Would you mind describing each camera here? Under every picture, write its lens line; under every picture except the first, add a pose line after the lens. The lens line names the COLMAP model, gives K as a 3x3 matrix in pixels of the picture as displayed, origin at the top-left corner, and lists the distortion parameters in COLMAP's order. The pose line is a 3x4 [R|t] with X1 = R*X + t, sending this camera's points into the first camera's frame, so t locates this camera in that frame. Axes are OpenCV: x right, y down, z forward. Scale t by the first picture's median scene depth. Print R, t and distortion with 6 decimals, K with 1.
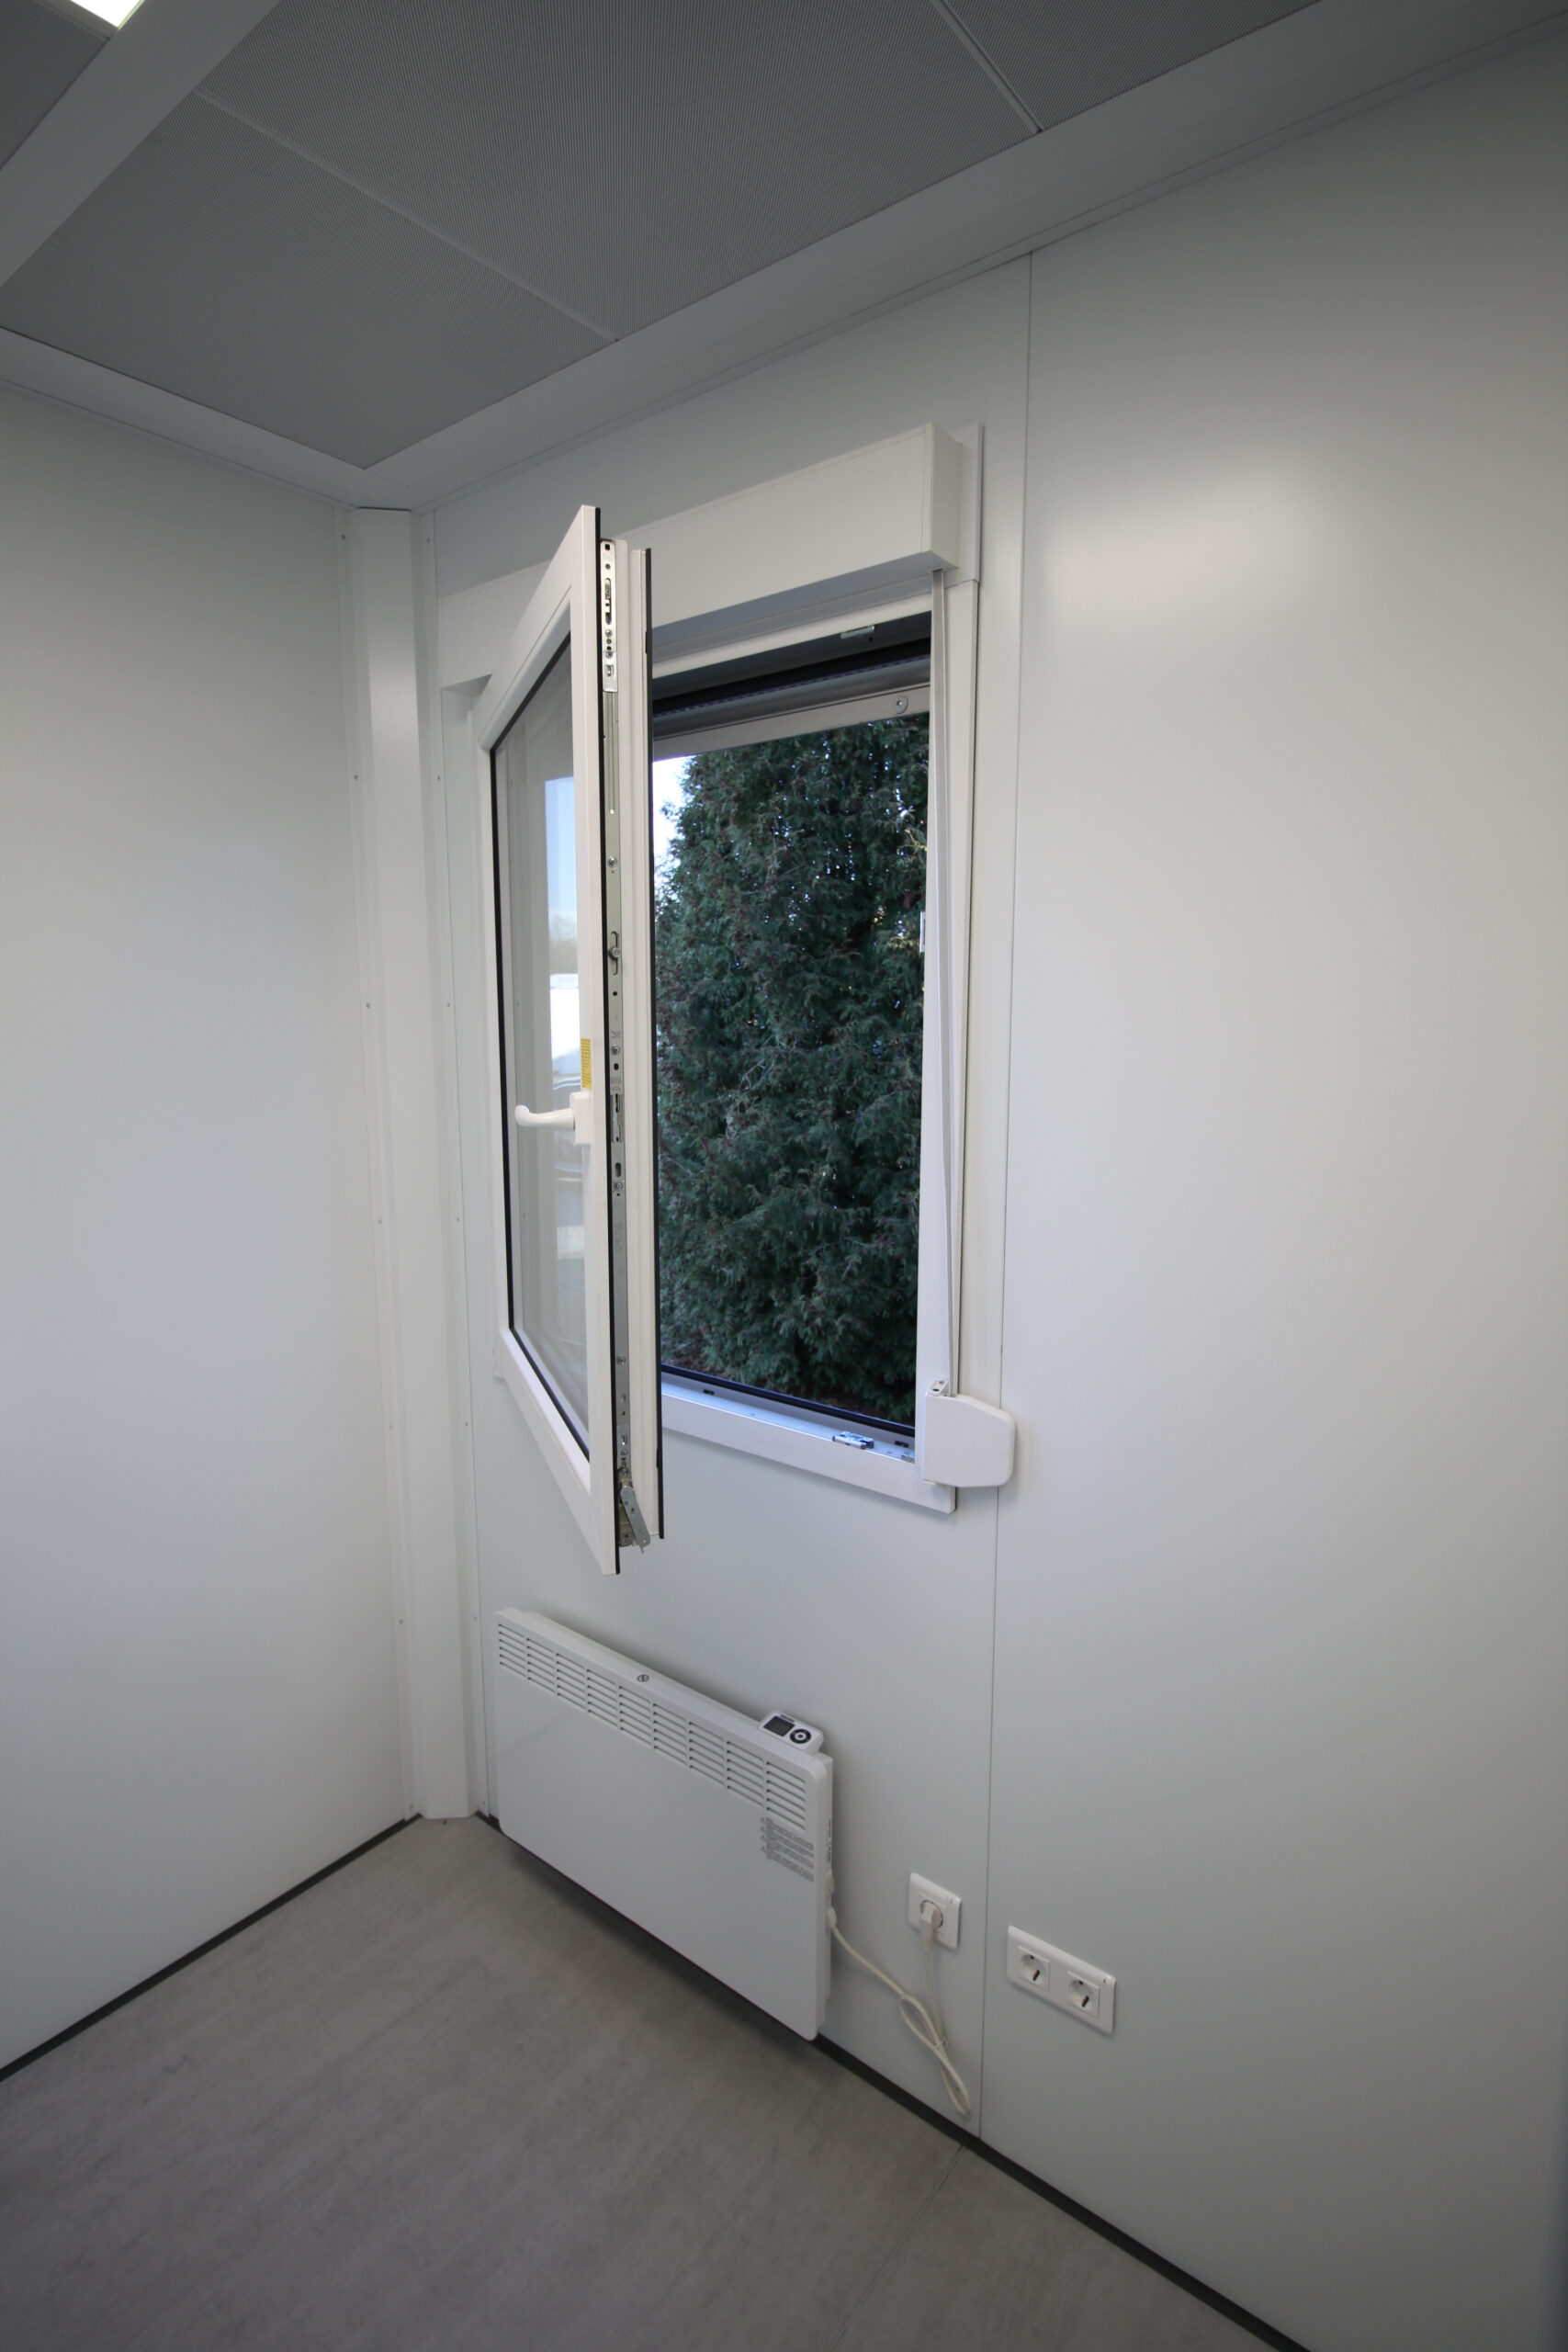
lens RADIAL K [[1159.0, 0, 770.7], [0, 1159.0, 1166.6], [0, 0, 1]] dist [-0.003879, -0.001501]
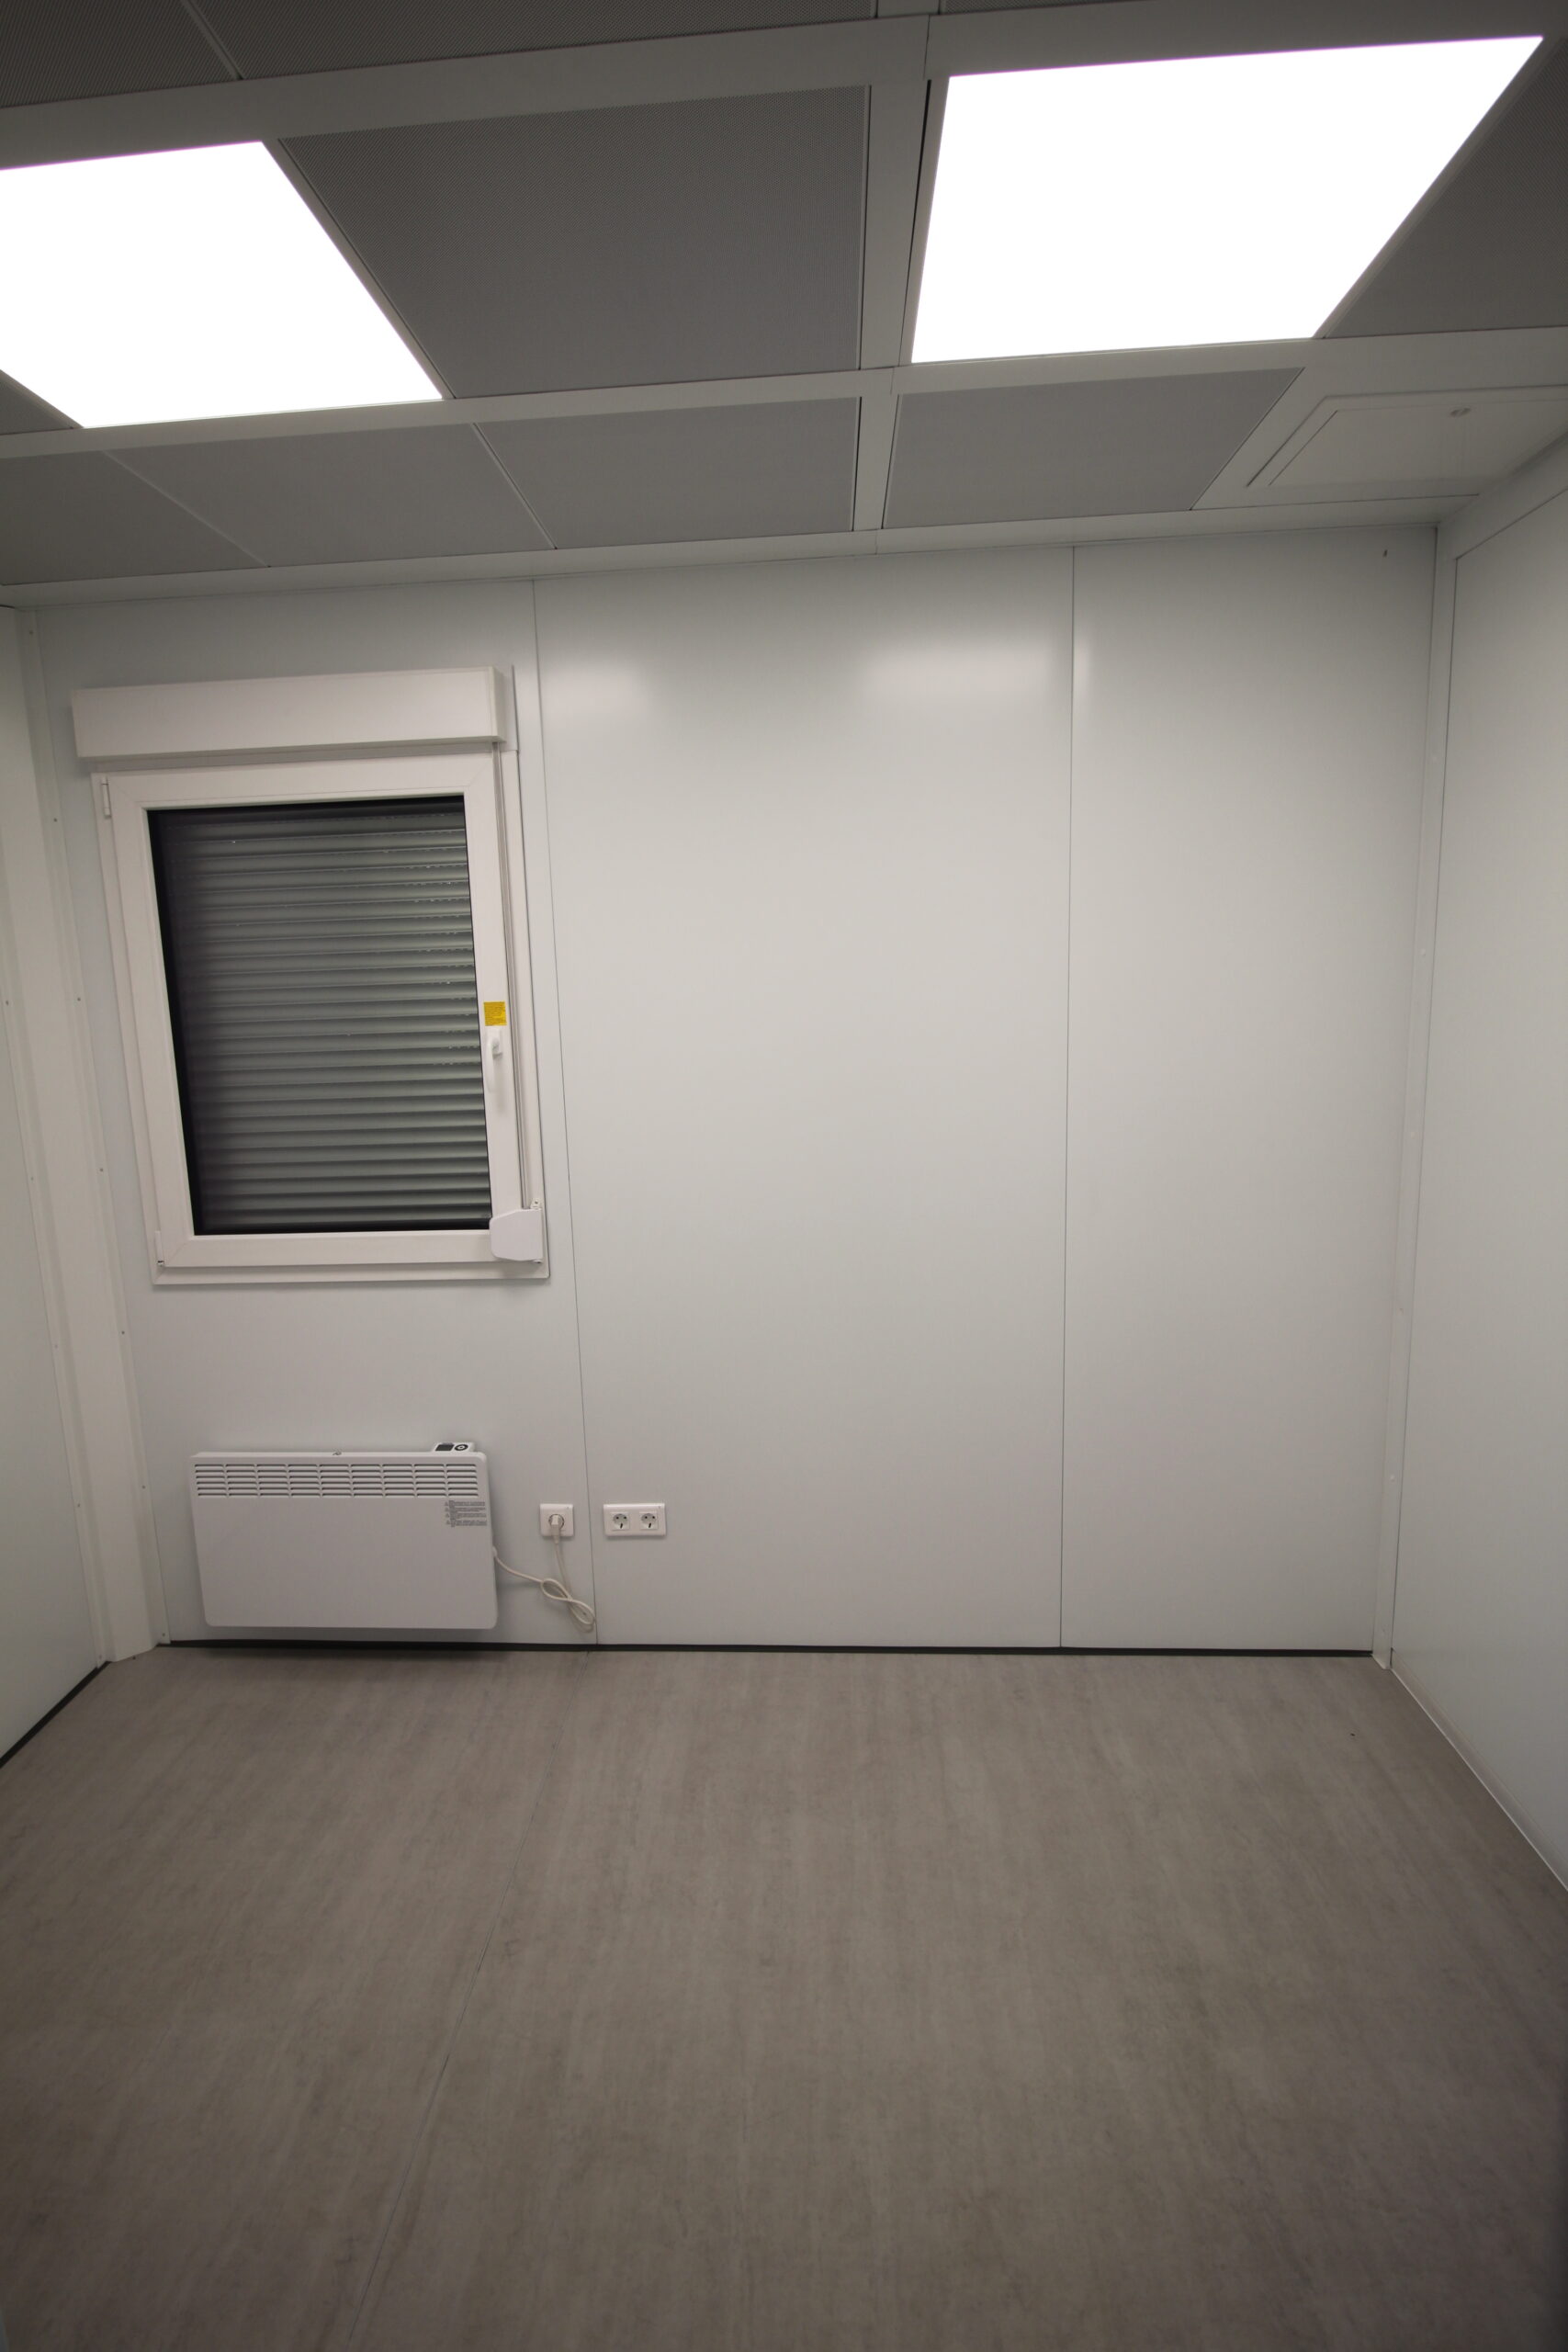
lens RADIAL K [[1159.0, 0, 779.7], [0, 1159.0, 1174.0], [0, 0, 1]] dist [-0.003879, -0.001501]
pose [[0.816396, -0.150799, 0.557456, -0.454911], [0.116214, 0.988457, 0.097193, 0.018158], [-0.565678, -0.014564, 0.824497, -0.563450]]
